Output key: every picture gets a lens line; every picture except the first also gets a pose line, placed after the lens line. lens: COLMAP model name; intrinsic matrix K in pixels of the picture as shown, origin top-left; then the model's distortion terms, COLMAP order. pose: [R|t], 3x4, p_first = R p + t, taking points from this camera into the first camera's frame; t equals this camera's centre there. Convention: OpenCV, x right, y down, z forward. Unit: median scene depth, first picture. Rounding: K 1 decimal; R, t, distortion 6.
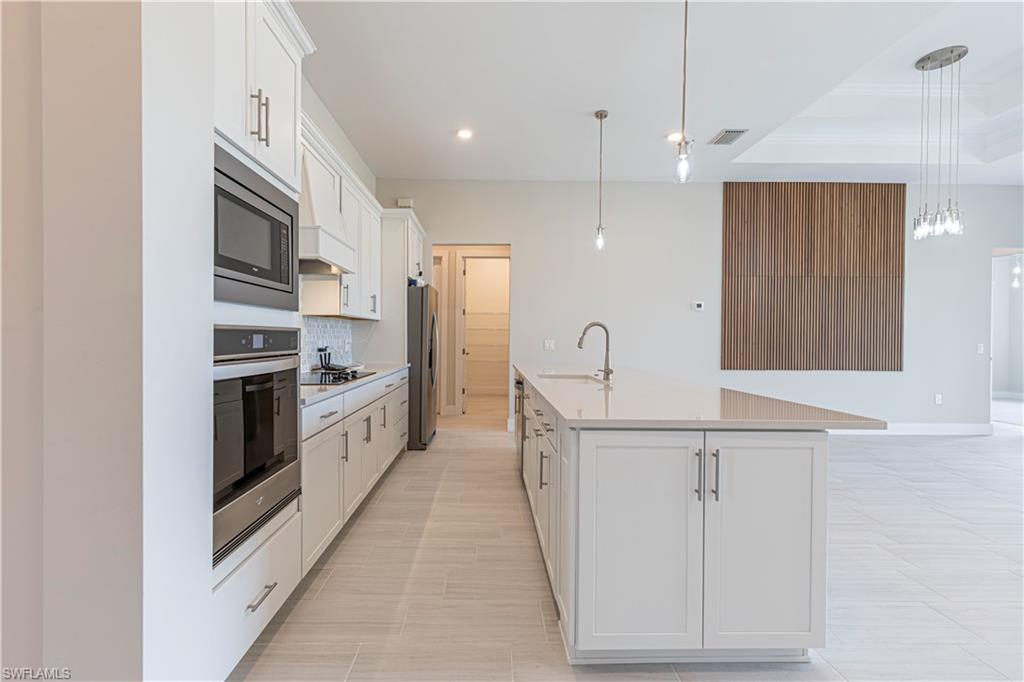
lens RADIAL K [[464.0, 0, 504.8], [0, 464.0, 341.4], [0, 0, 1]] dist [0.008501, -0.000219]
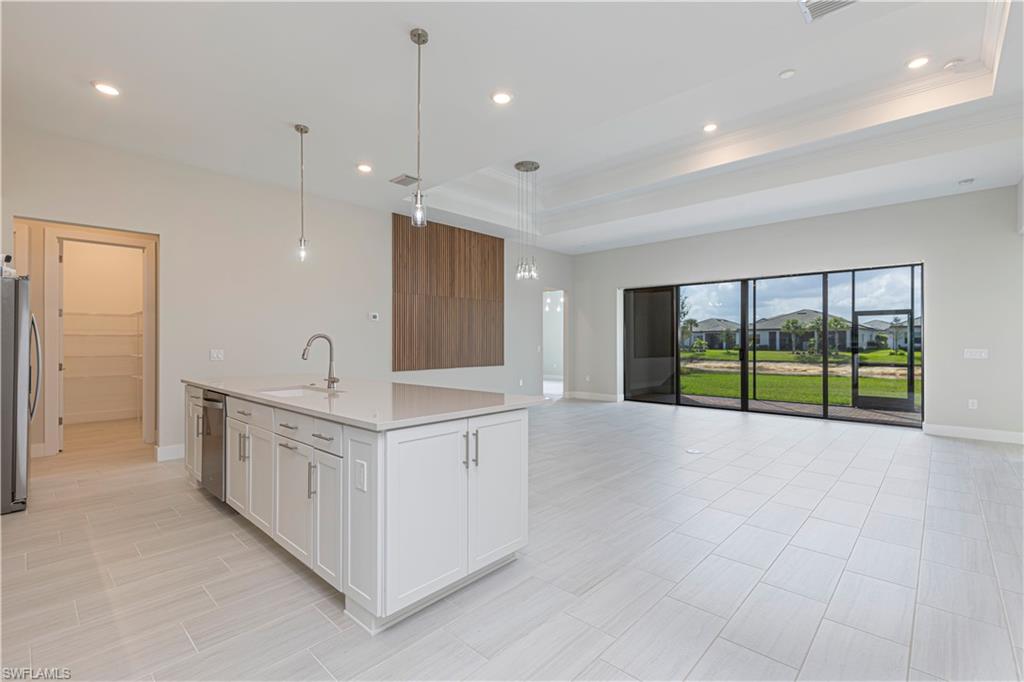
lens RADIAL K [[464.0, 0, 503.3], [0, 464.0, 340.4], [0, 0, 1]] dist [0.008501, -0.000219]
pose [[0.699526, -0.008208, 0.714560, -0.199922], [0.012877, 0.999916, -0.001120, -0.016002], [-0.714491, 0.009985, 0.699573, -0.022307]]
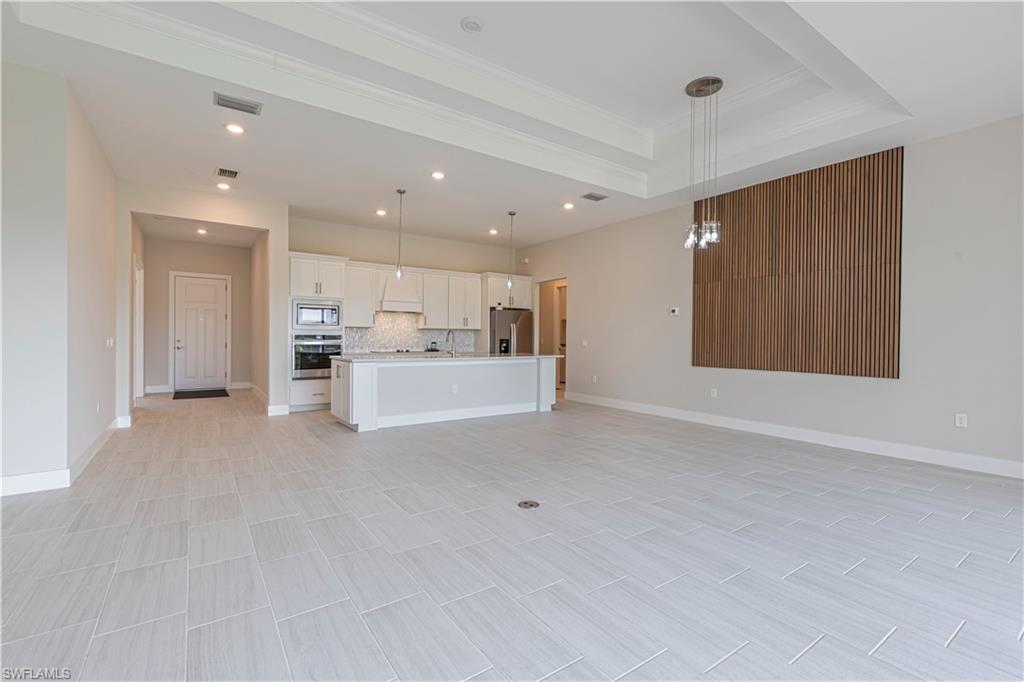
lens RADIAL K [[464.0, 0, 552.4], [0, 464.0, 343.0], [0, 0, 1]] dist [0.008501, -0.000219]
pose [[0.597104, 0.006626, -0.802137, 1.822093], [-0.010119, 0.999949, 0.000727, 0.012431], [0.802100, 0.007683, 0.597140, 0.056392]]
